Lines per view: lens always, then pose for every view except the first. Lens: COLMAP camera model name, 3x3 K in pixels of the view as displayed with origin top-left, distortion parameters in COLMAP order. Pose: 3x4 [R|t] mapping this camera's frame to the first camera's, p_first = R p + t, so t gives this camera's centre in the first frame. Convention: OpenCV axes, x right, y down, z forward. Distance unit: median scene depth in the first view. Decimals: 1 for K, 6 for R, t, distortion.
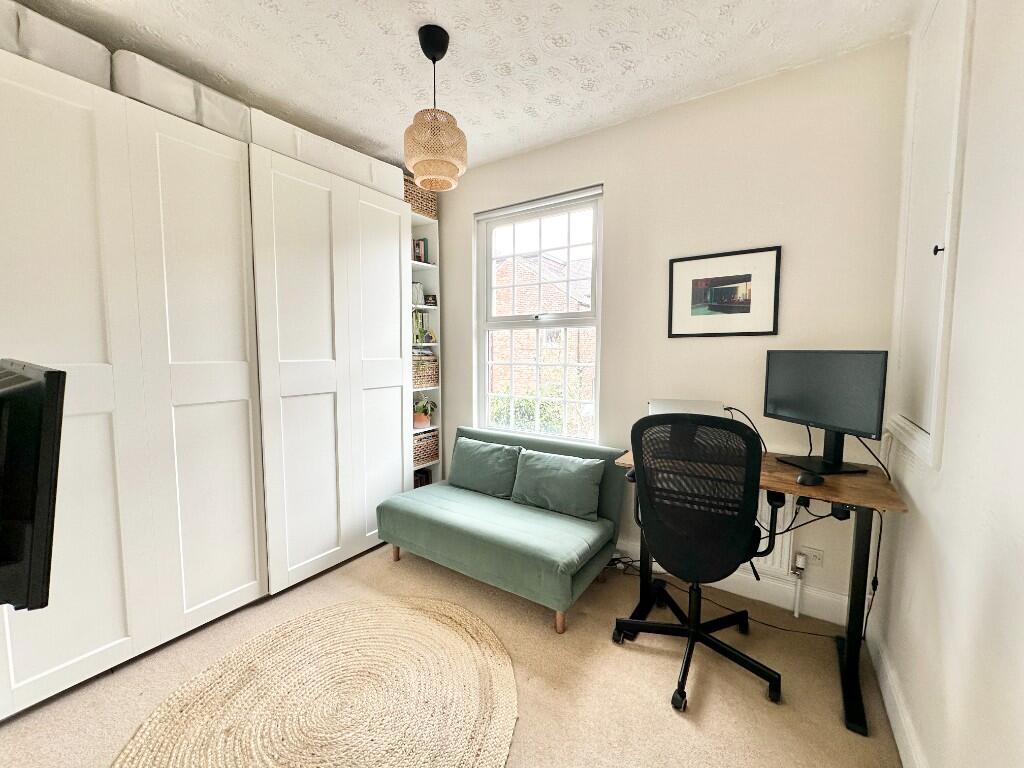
lens RADIAL K [[406.3, 0, 519.4], [0, 406.3, 384.0], [0, 0, 1]] dist [-0.001954, 0.000509]
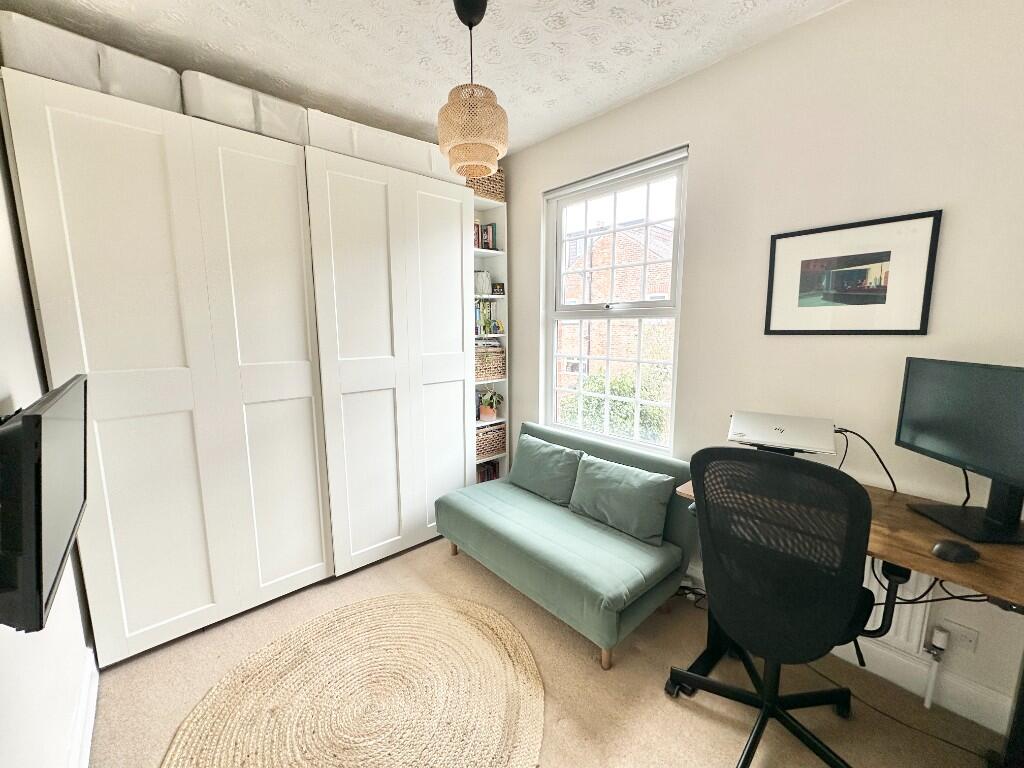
lens RADIAL K [[406.3, 0, 520.4], [0, 406.3, 382.6], [0, 0, 1]] dist [-0.001954, 0.000509]
pose [[0.968561, 0.031451, -0.246780, 0.114212], [-0.016010, 0.997800, 0.064328, -0.072316], [0.248261, -0.058355, 0.966934, 0.112446]]
